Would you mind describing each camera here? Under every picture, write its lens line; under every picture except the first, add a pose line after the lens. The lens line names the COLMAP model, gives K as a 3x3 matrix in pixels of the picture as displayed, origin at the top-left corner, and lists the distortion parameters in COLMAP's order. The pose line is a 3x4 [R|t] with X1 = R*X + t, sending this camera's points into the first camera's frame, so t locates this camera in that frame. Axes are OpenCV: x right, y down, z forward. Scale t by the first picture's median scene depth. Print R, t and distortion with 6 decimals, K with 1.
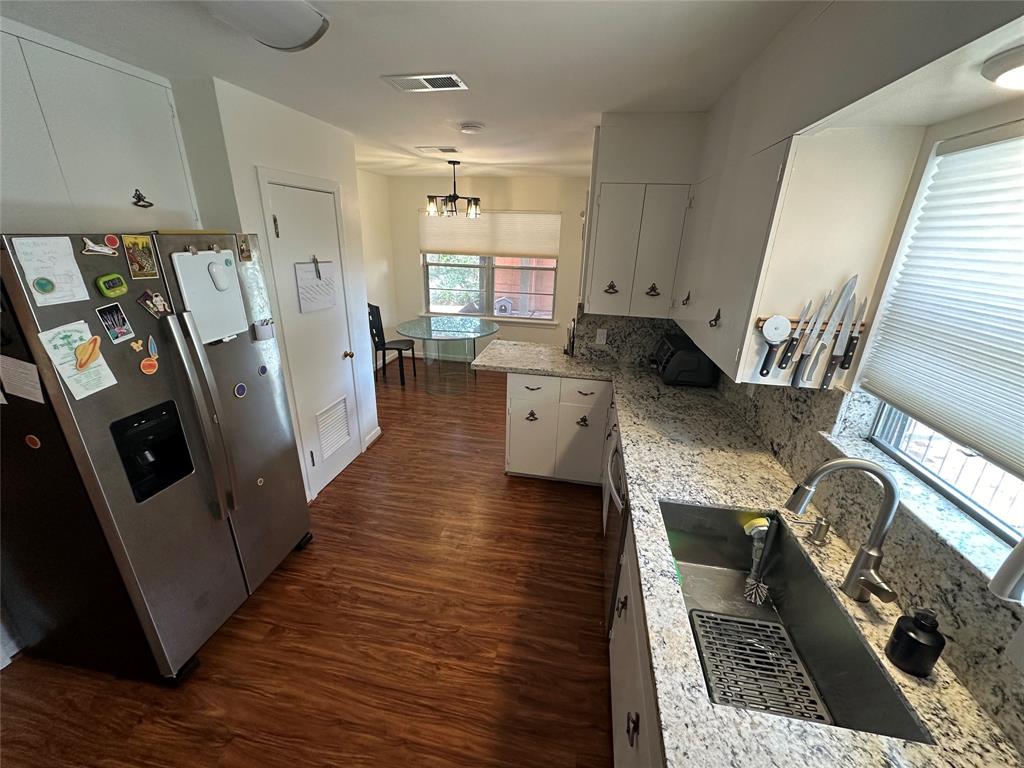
lens RADIAL K [[407.8, 0, 512.0], [0, 407.8, 384.0], [0, 0, 1]] dist [-0.003261, 0.000516]
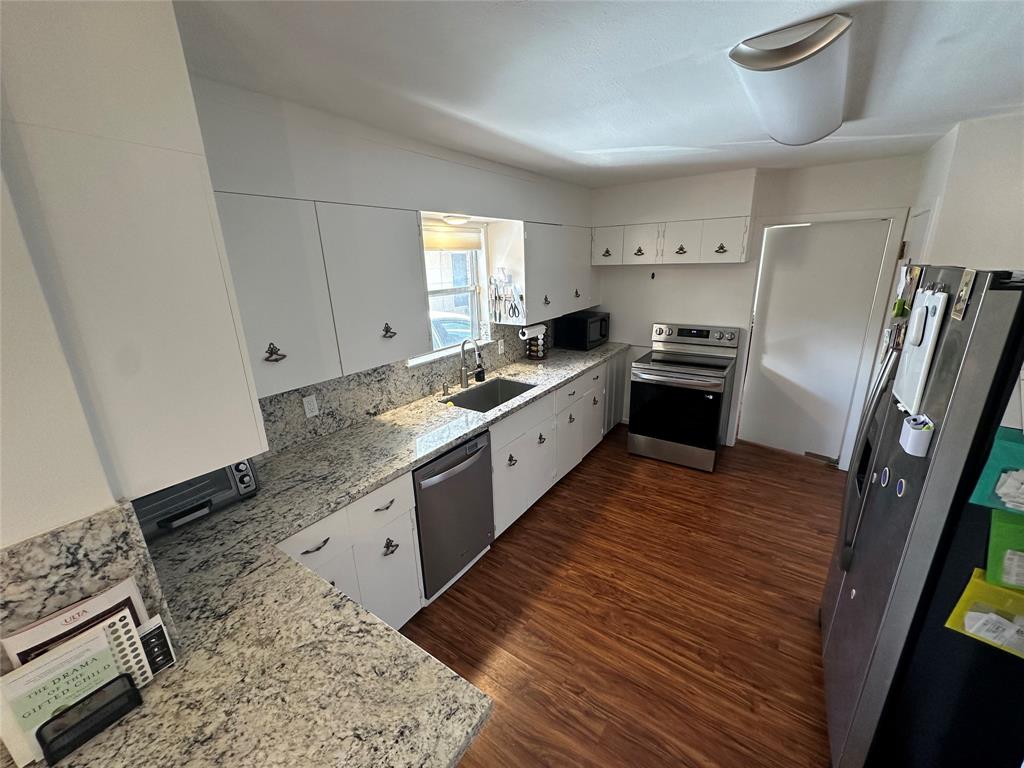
lens RADIAL K [[407.8, 0, 512.0], [0, 407.8, 384.0], [0, 0, 1]] dist [-0.003261, 0.000516]
pose [[-0.914093, -0.117895, 0.387989, -0.299997], [0.144705, 0.798972, 0.583698, -0.604134], [-0.378808, 0.589698, -0.713275, 1.578117]]
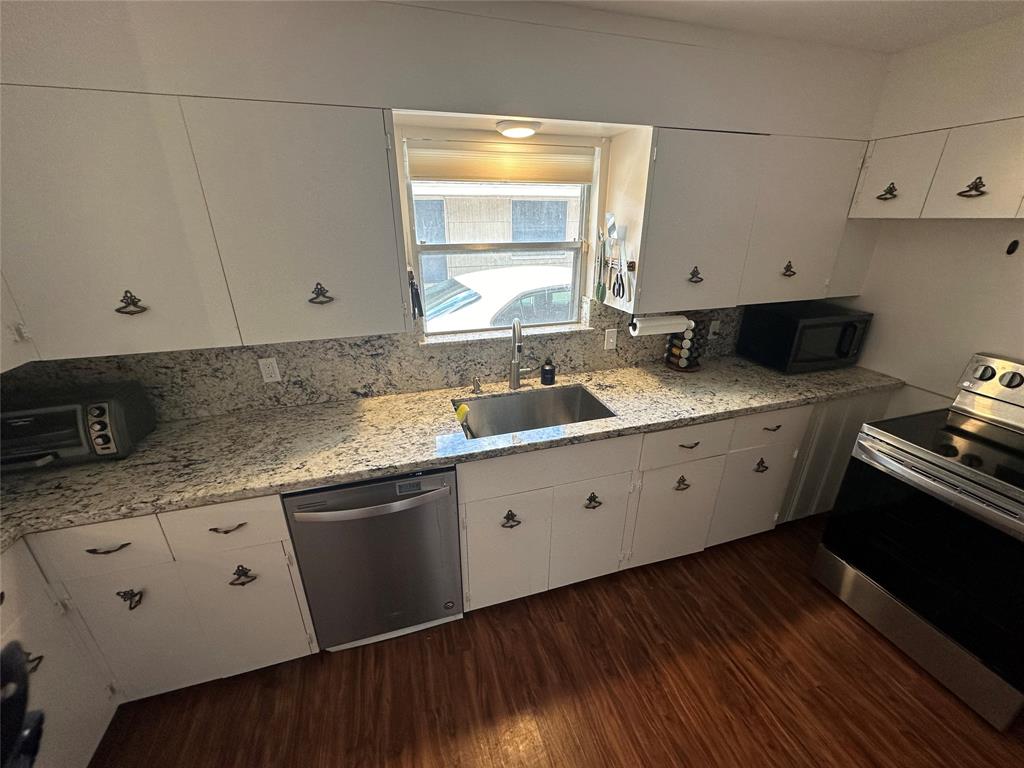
lens RADIAL K [[407.8, 0, 512.0], [0, 407.8, 384.0], [0, 0, 1]] dist [-0.003261, 0.000516]
pose [[-0.465715, -0.359434, 0.808651, -0.410154], [0.294002, 0.799048, 0.524486, -0.296338], [-0.834669, 0.482006, -0.266454, 0.839834]]
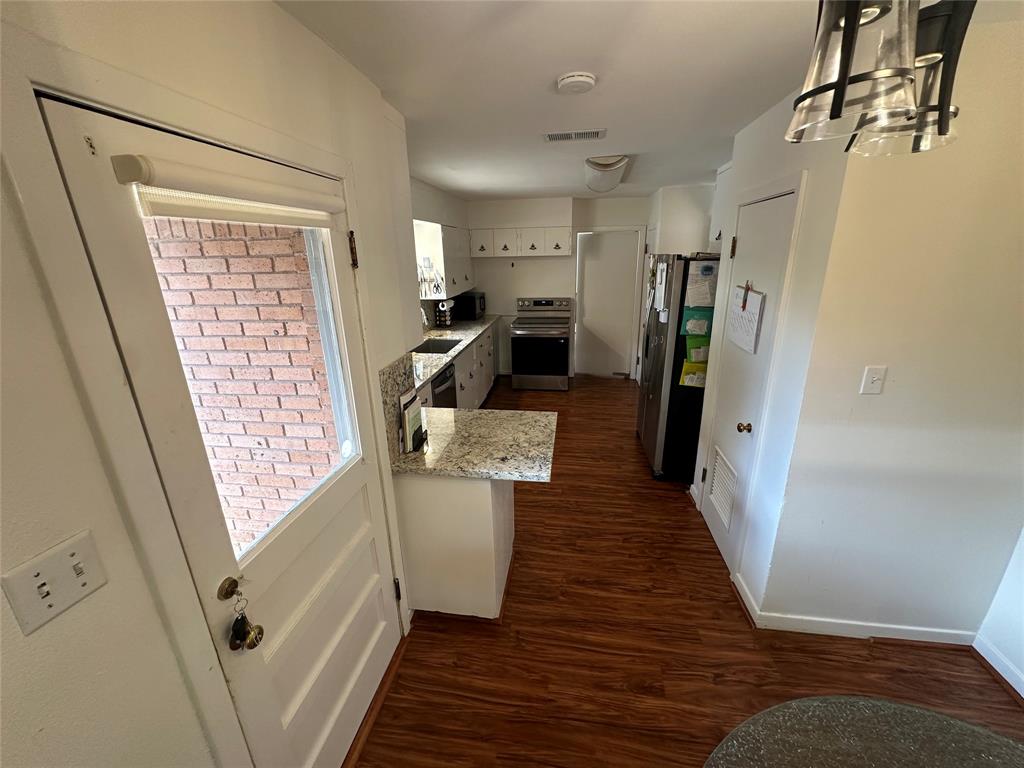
lens RADIAL K [[407.8, 0, 512.0], [0, 407.8, 384.0], [0, 0, 1]] dist [-0.003261, 0.000516]
pose [[-0.999321, 0.005238, -0.036465, 0.029007], [-0.018388, 0.786787, 0.616951, -0.872406], [0.031921, 0.617202, -0.786157, 2.357152]]
